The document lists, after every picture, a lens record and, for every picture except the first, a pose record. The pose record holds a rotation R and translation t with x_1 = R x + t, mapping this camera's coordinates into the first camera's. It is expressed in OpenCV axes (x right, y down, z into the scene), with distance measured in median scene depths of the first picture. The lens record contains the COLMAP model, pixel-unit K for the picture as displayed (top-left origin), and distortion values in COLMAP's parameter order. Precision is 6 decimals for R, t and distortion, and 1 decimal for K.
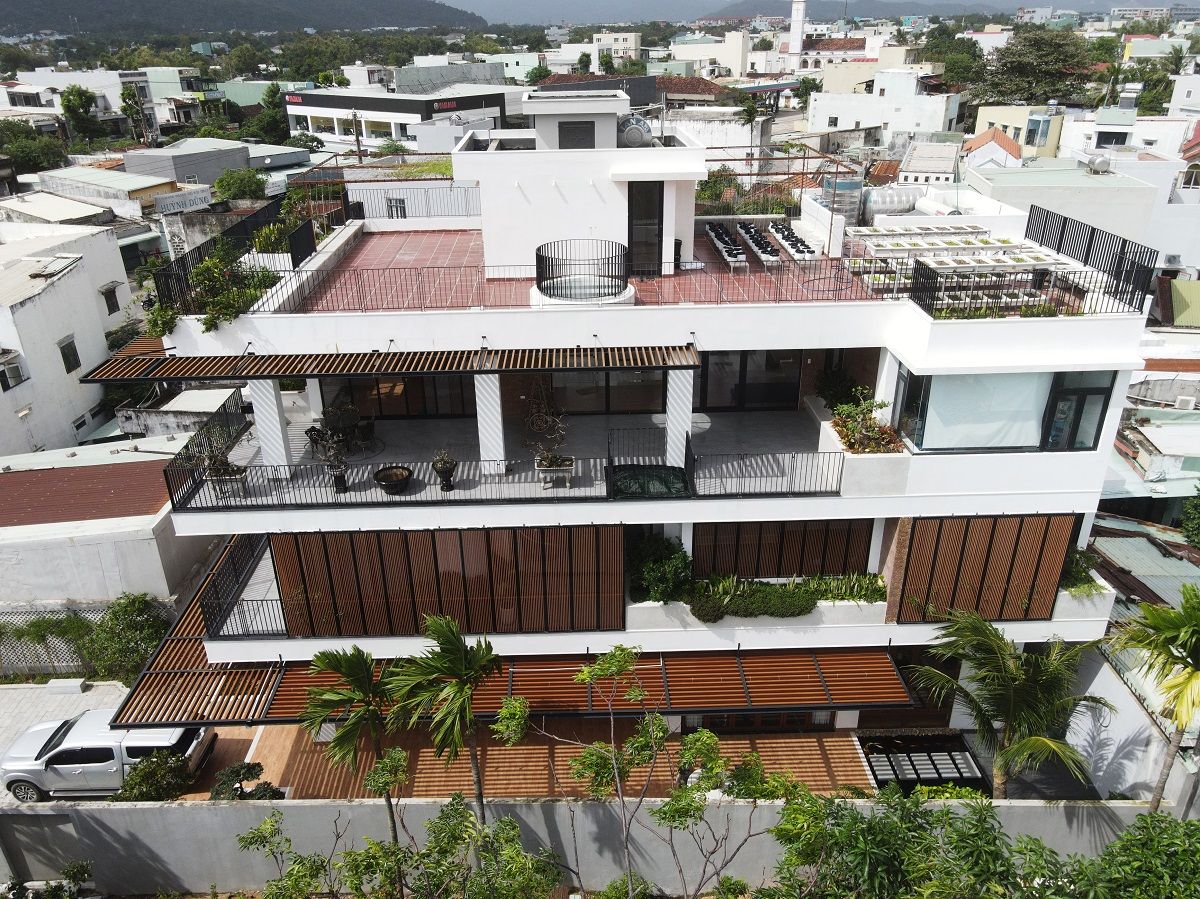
lens RADIAL K [[872.0, 0, 589.2], [0, 872.0, 453.3], [0, 0, 1]] dist [0.024293, -0.002966]
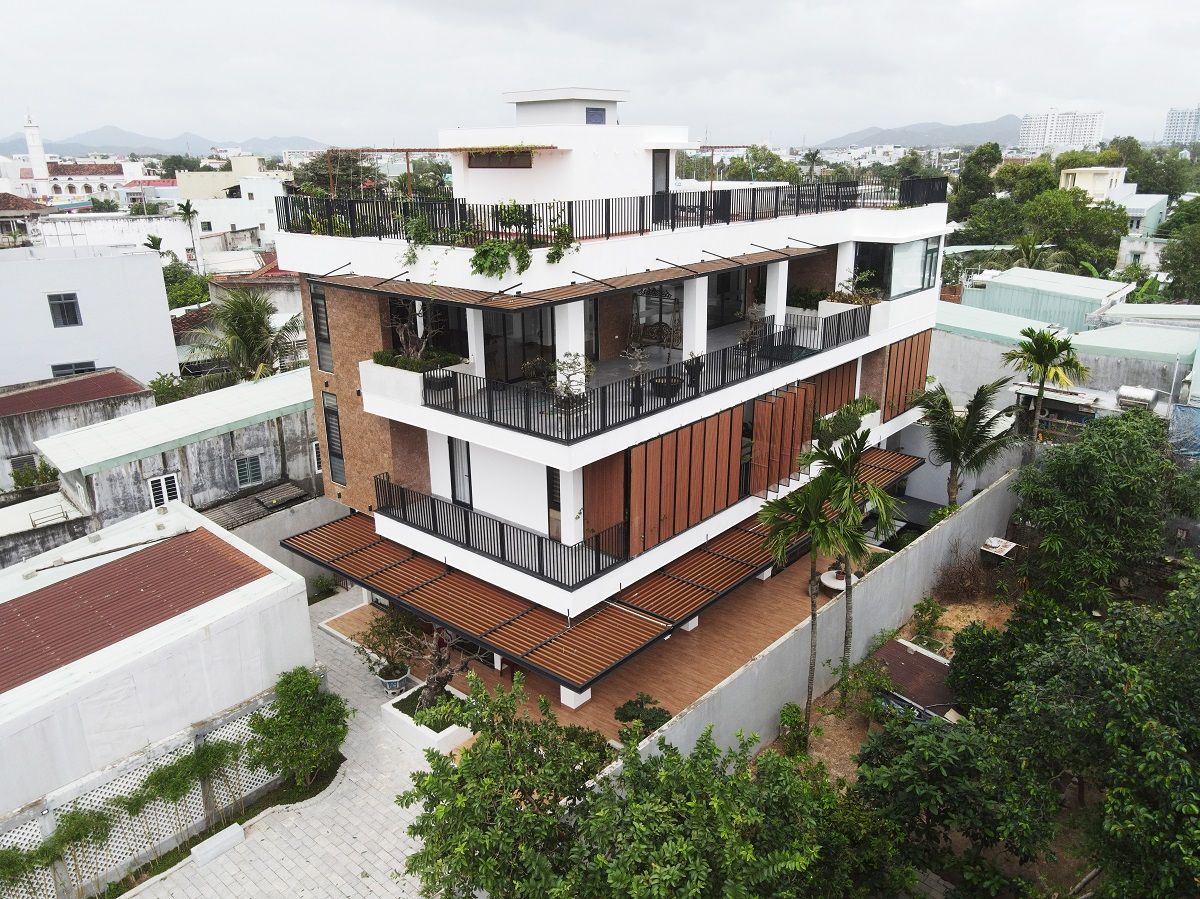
lens RADIAL K [[872.0, 0, 589.2], [0, 872.0, 453.3], [0, 0, 1]] dist [0.024293, -0.002966]
pose [[0.674828, -0.232138, 0.700514, -0.855878], [0.326882, 0.945064, -0.001719, 0.064152], [-0.661631, 0.230145, 0.713637, 0.216096]]
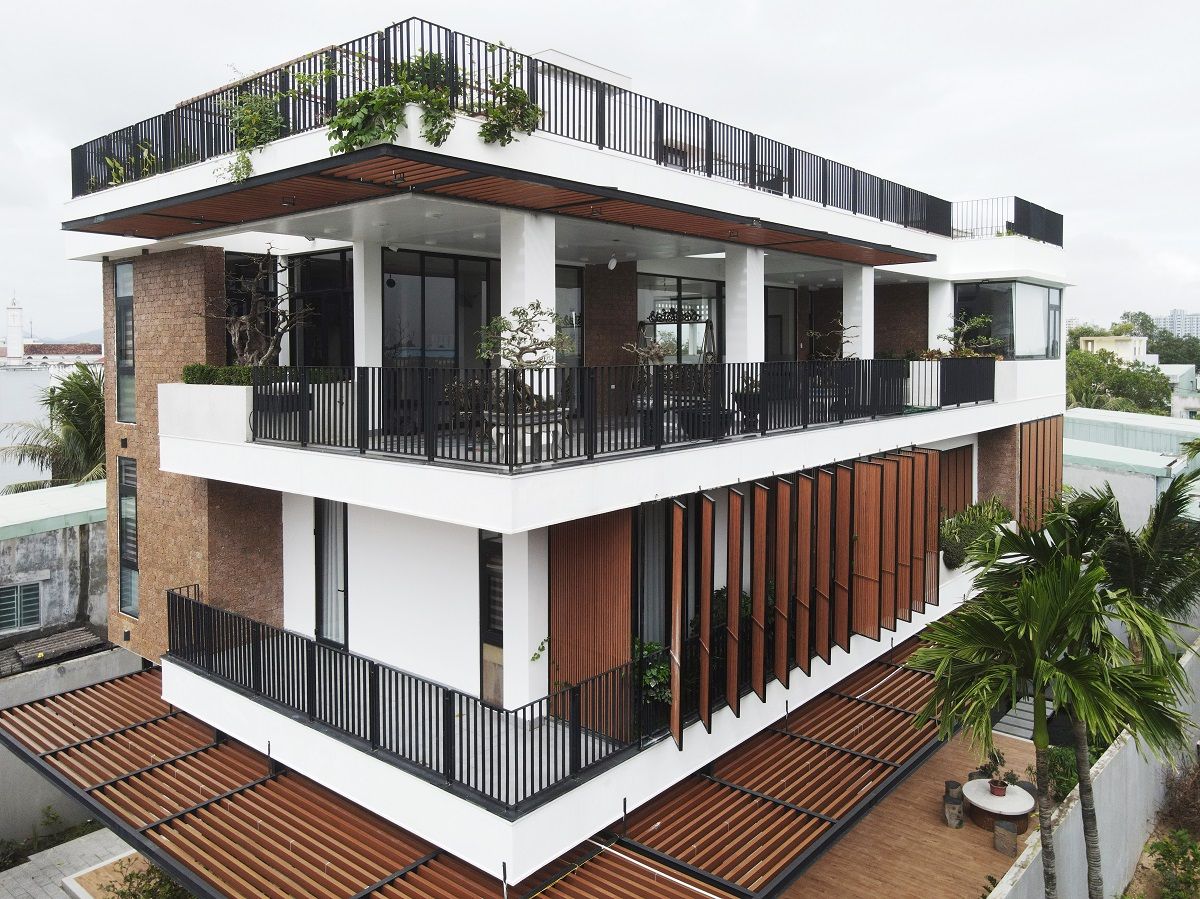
lens RADIAL K [[893.6, 0, 597.0], [0, 893.6, 451.6], [0, 0, 1]] dist [0.003696, 0.005927]
pose [[0.661120, -0.061722, 0.747737, -0.573791], [0.321737, 0.923649, -0.208225, 0.126351], [-0.677794, 0.378237, 0.630501, 0.521746]]
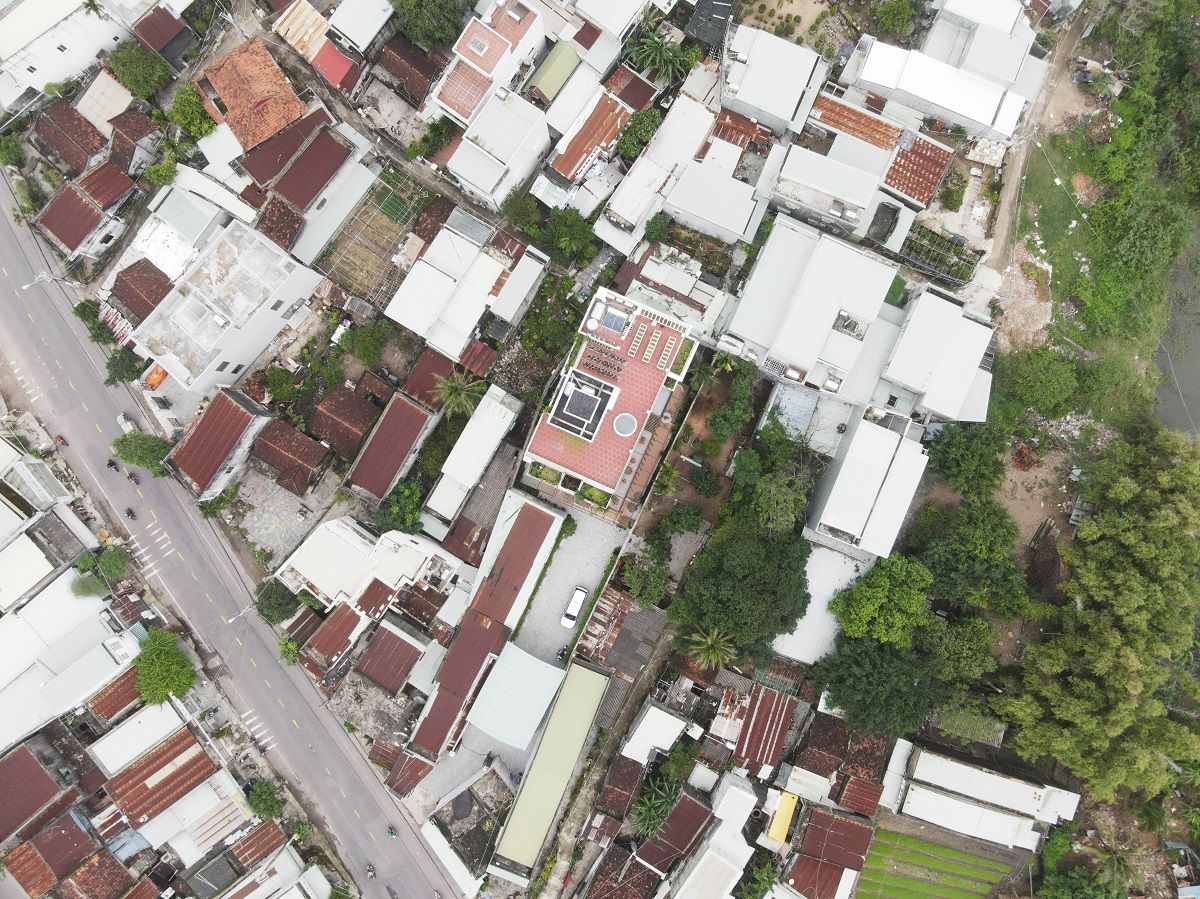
lens RADIAL K [[872.0, 0, 589.2], [0, 872.0, 453.3], [0, 0, 1]] dist [0.024293, -0.002966]
pose [[0.422464, -0.906333, -0.009244, -0.128157], [0.401163, 0.177827, 0.898580, -3.507372], [-0.812769, -0.383326, 0.438713, -0.719577]]
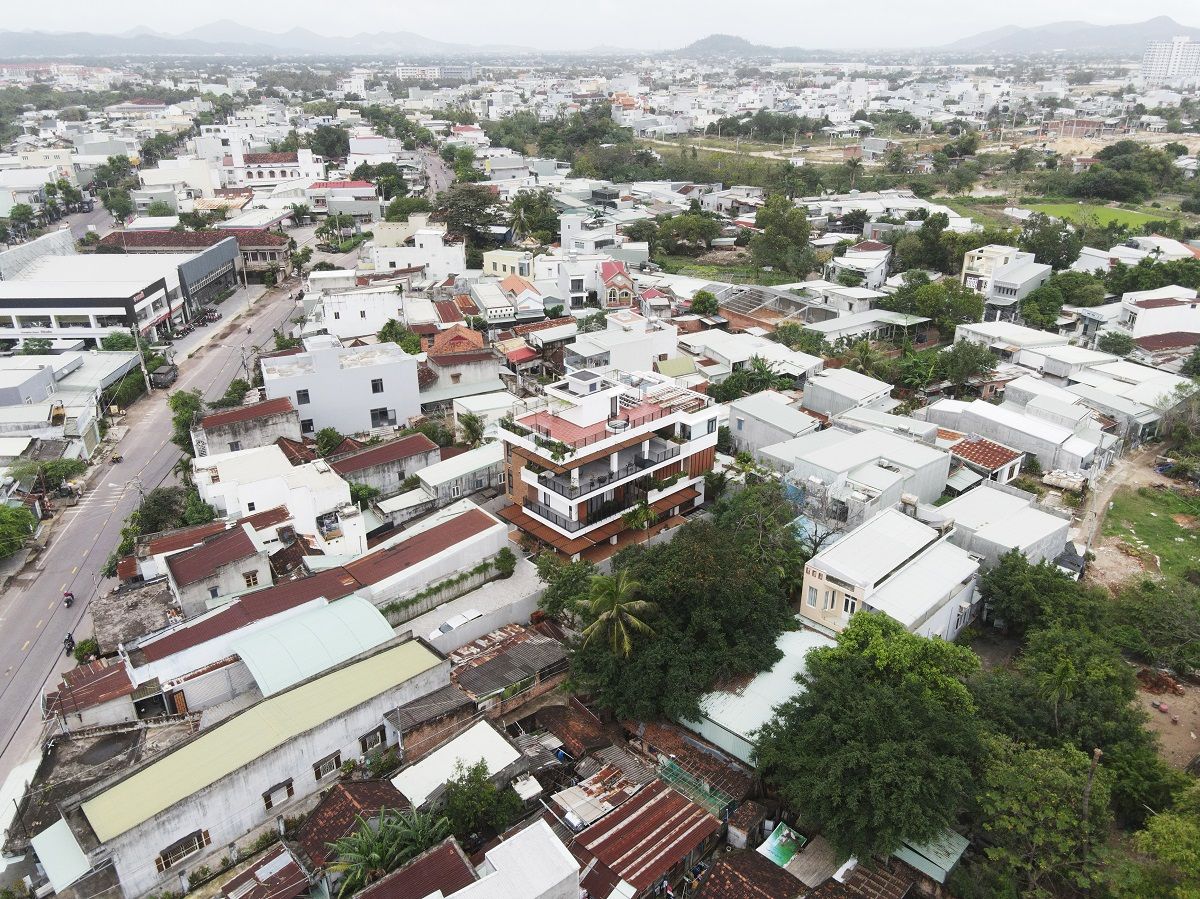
lens RADIAL K [[893.6, 0, 597.0], [0, 893.6, 451.6], [0, 0, 1]] dist [0.003696, 0.005927]
pose [[0.749988, -0.262119, 0.607299, -2.195487], [0.279221, 0.957776, 0.068564, -0.313177], [-0.599629, 0.118148, 0.791509, -1.878085]]
